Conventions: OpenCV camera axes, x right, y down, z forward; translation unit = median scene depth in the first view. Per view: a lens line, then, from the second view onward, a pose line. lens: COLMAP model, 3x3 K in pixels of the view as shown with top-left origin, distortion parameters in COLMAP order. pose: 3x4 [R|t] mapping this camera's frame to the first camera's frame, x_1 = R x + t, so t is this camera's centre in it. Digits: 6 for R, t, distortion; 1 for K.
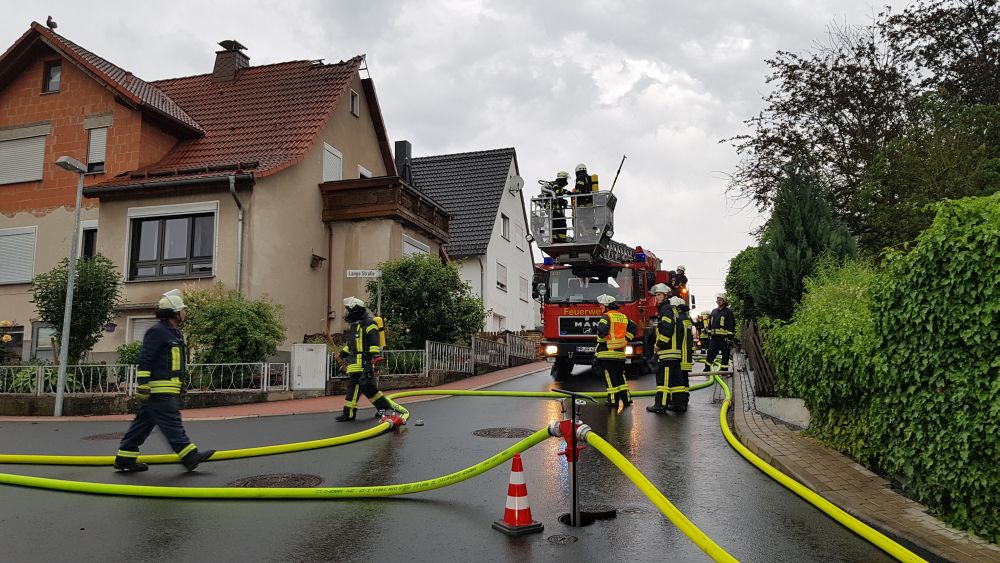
lens RADIAL K [[818.9, 0, 495.4], [0, 818.9, 285.1], [0, 0, 1]] dist [0.142993, -0.203400]
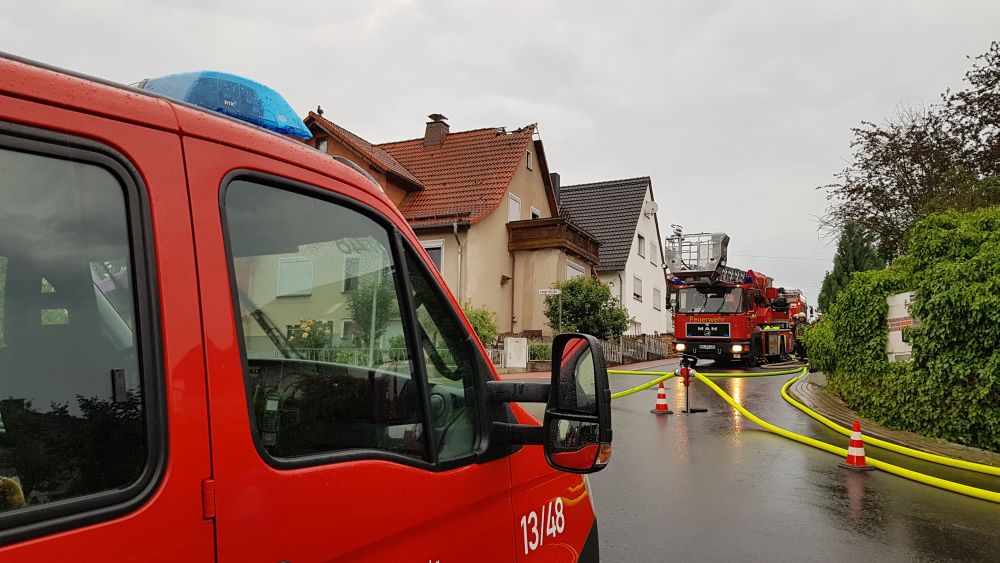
lens RADIAL K [[818.9, 0, 495.4], [0, 818.9, 285.1], [0, 0, 1]] dist [0.142993, -0.203400]
pose [[0.987804, 0.005654, -0.155602, -0.020242], [-0.006746, 0.999956, -0.006492, -0.011966], [0.155559, 0.007462, 0.987798, -0.365343]]
